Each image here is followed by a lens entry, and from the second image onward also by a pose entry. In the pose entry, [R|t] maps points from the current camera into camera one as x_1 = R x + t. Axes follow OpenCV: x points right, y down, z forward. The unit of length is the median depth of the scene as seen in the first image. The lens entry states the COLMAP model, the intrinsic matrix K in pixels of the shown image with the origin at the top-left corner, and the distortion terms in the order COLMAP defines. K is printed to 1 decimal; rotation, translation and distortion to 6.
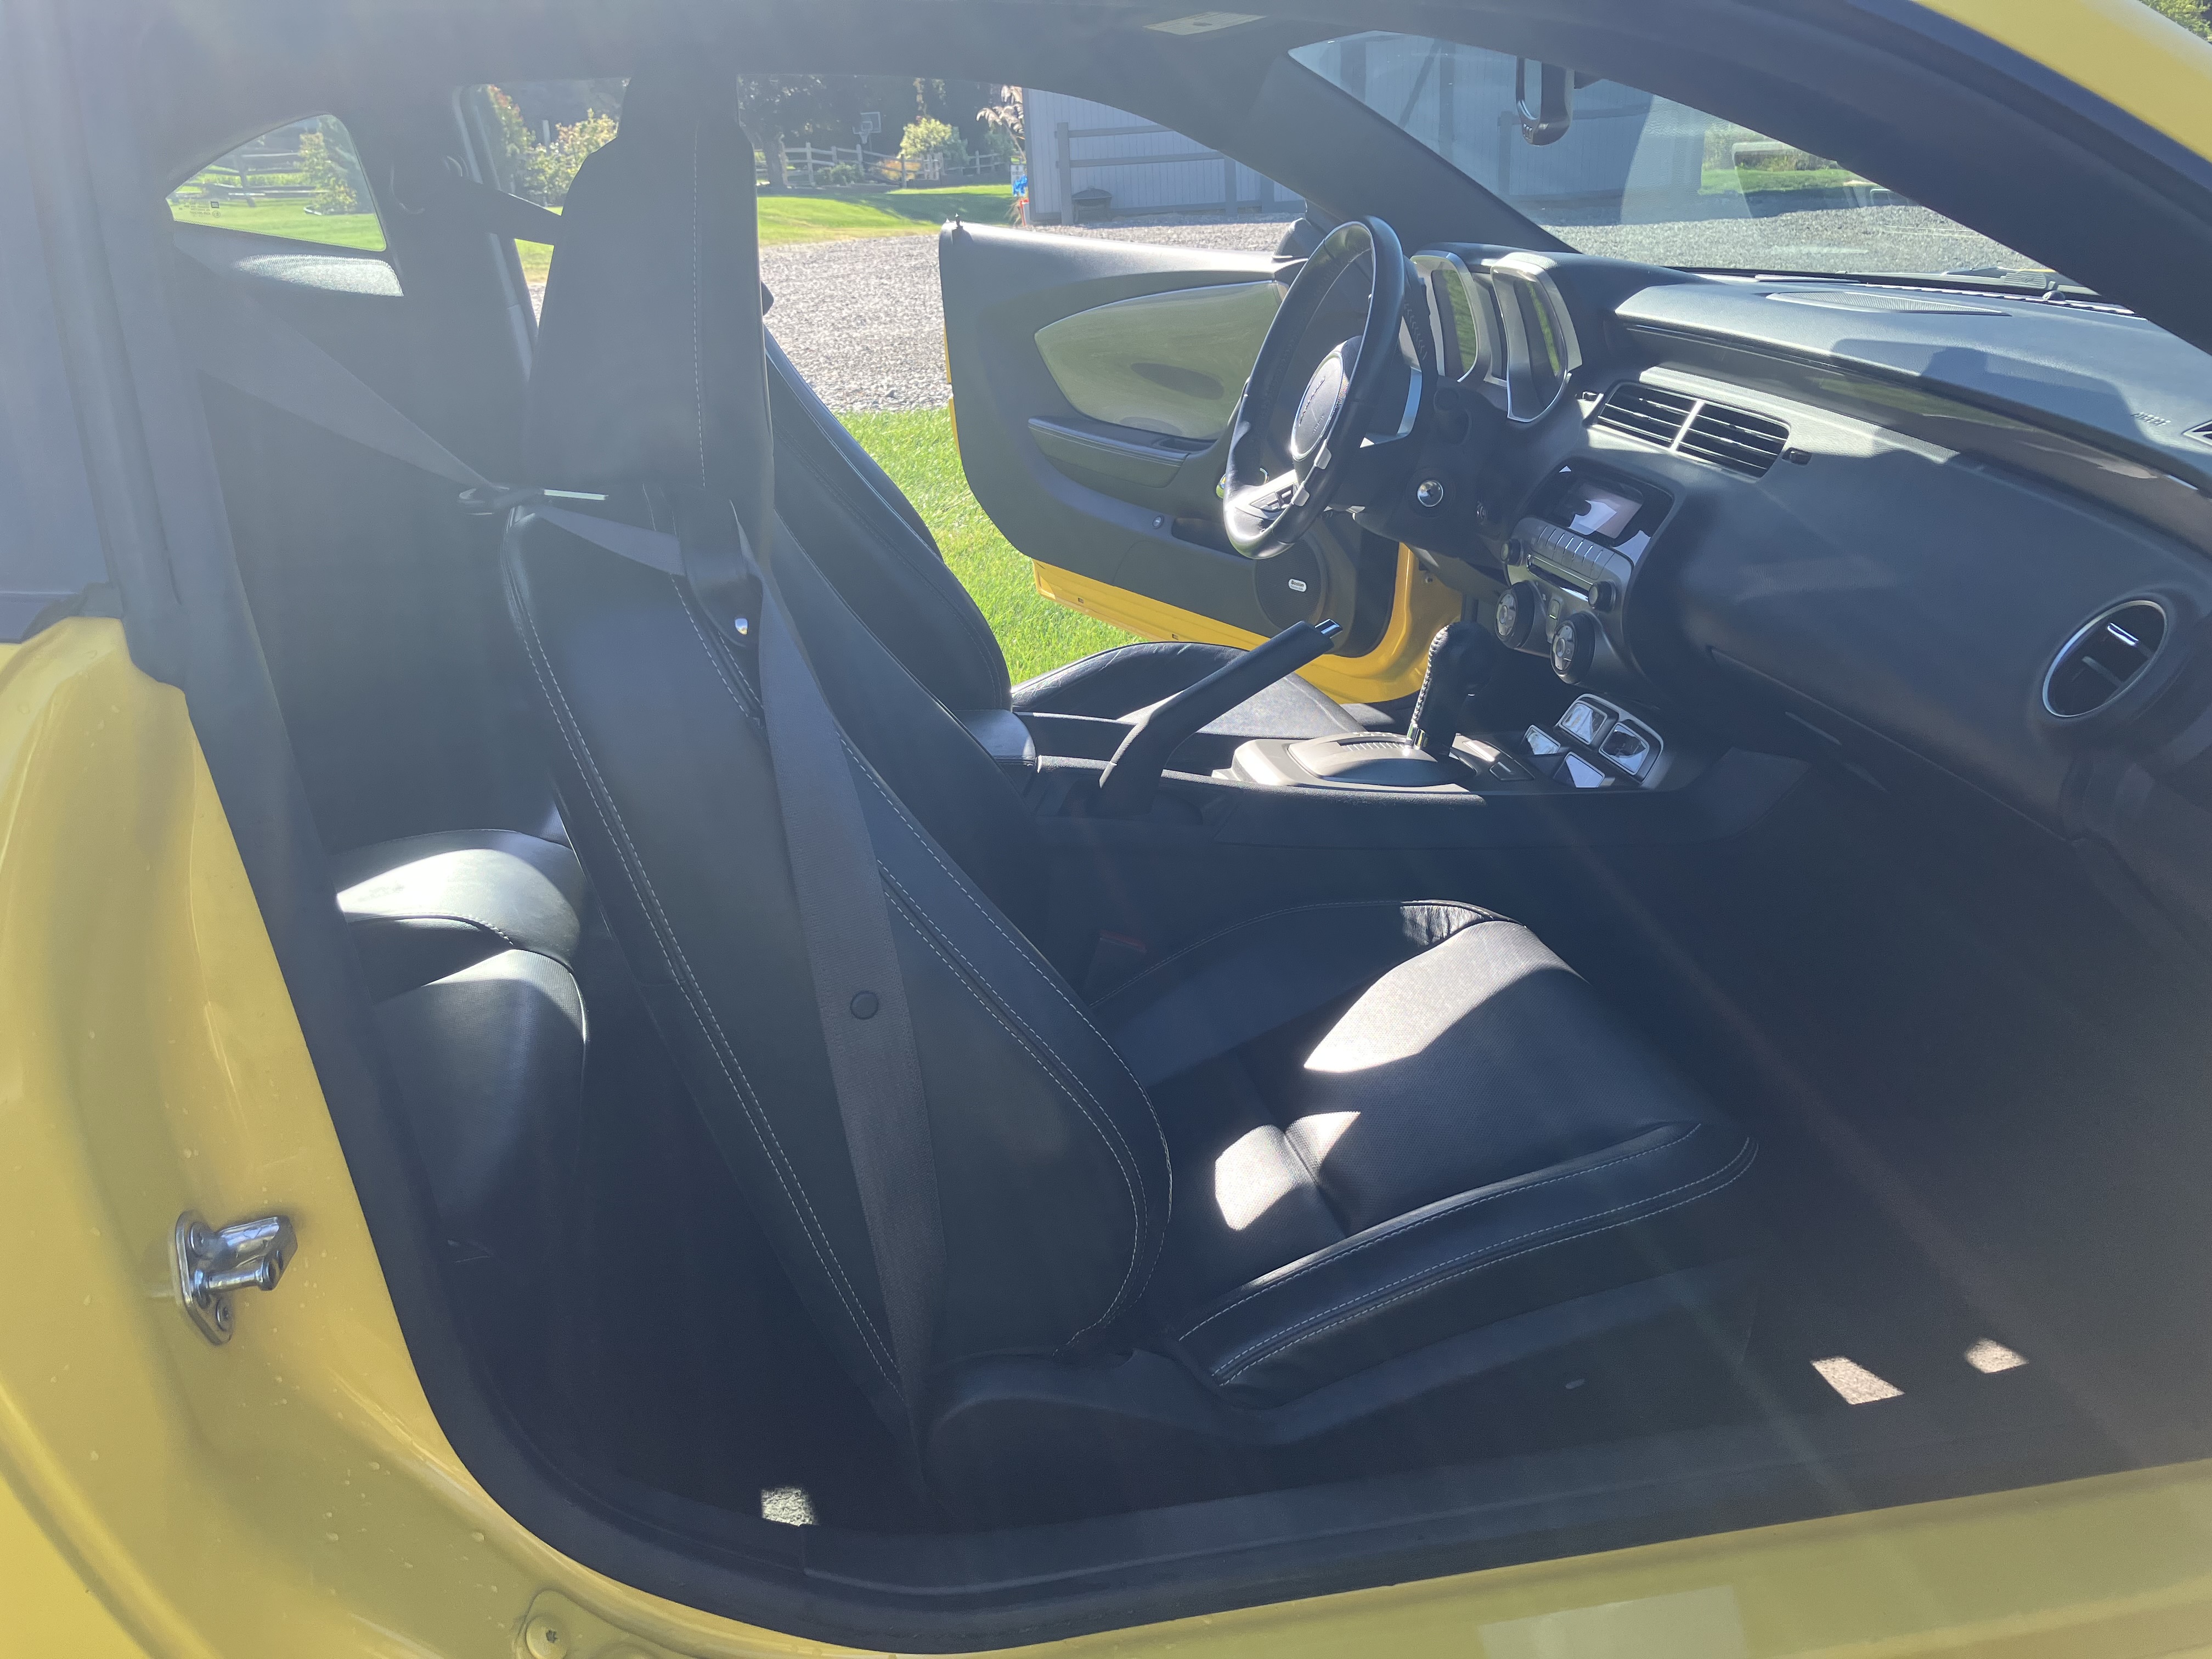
lens RADIAL K [[1921.4, 0, 1070.3], [0, 1921.4, 845.7], [0, 0, 1]] dist [0.008457, 0.006033]
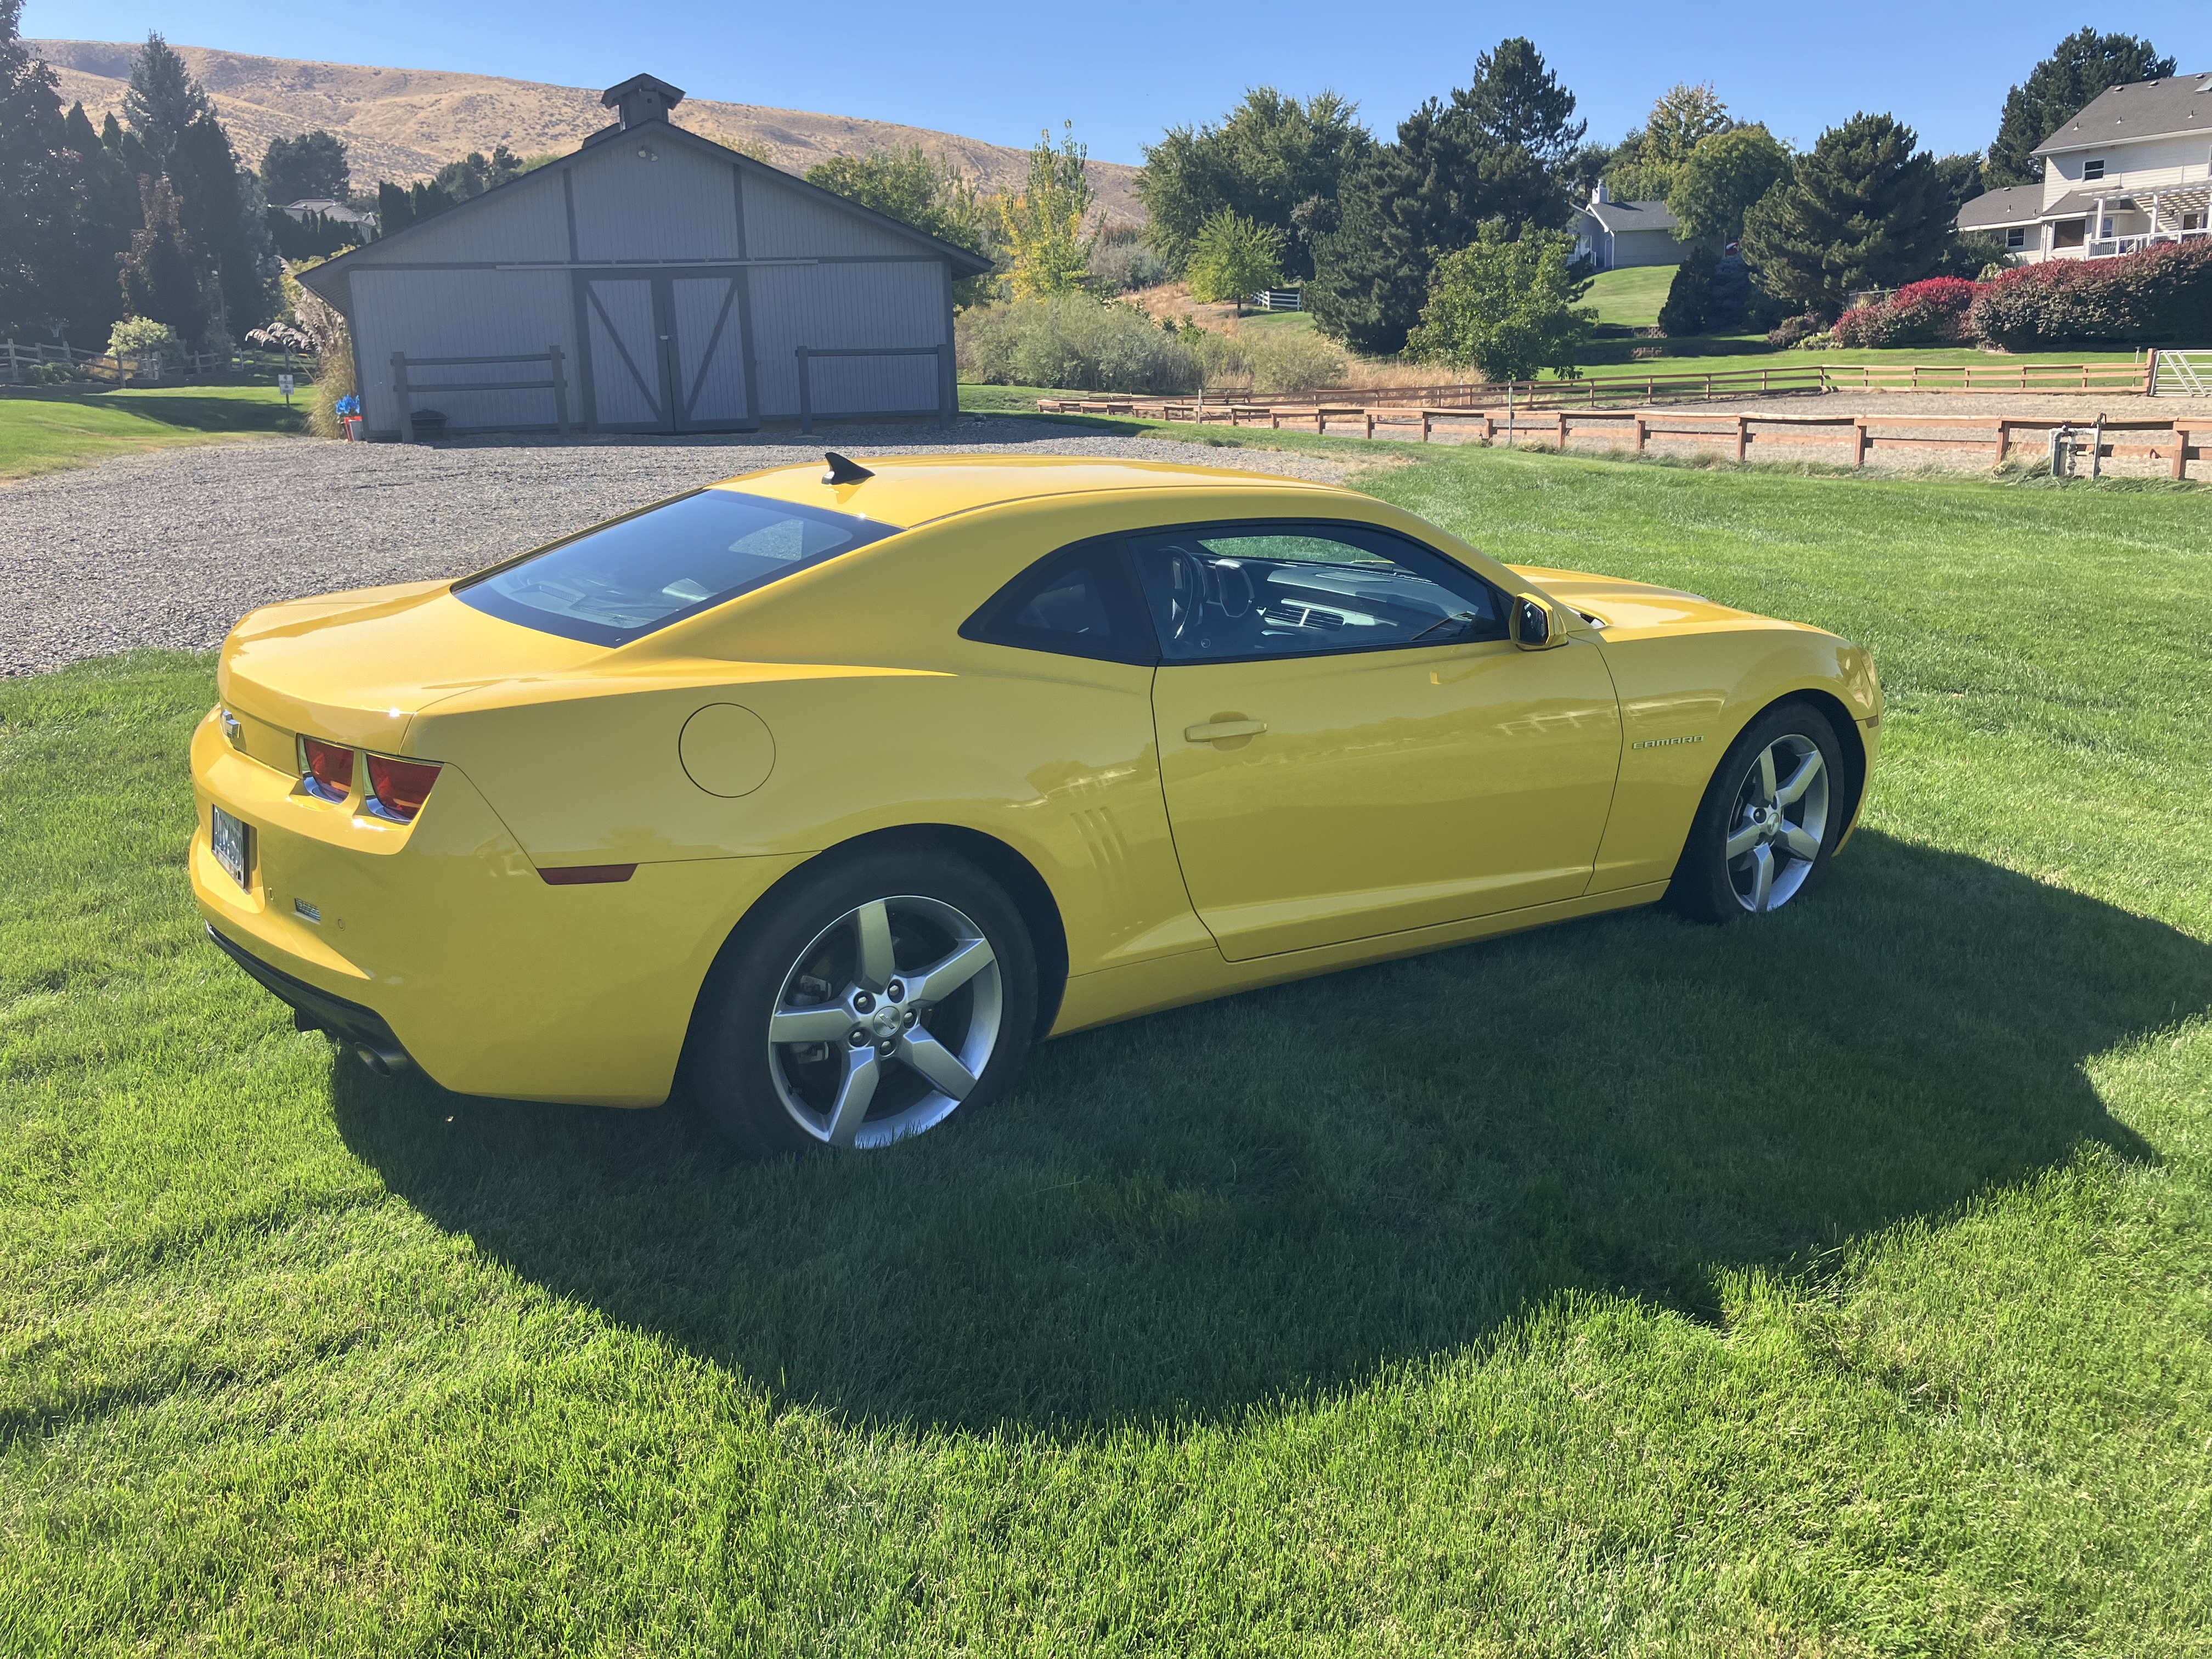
lens RADIAL K [[1921.4, 0, 1153.8], [0, 1921.4, 831.5], [0, 0, 1]] dist [0.008457, 0.006033]
pose [[0.903645, -0.076269, 0.421437, -0.097744], [0.118355, 0.990167, -0.074581, 0.026022], [-0.411605, 0.117274, 0.903786, -0.132393]]
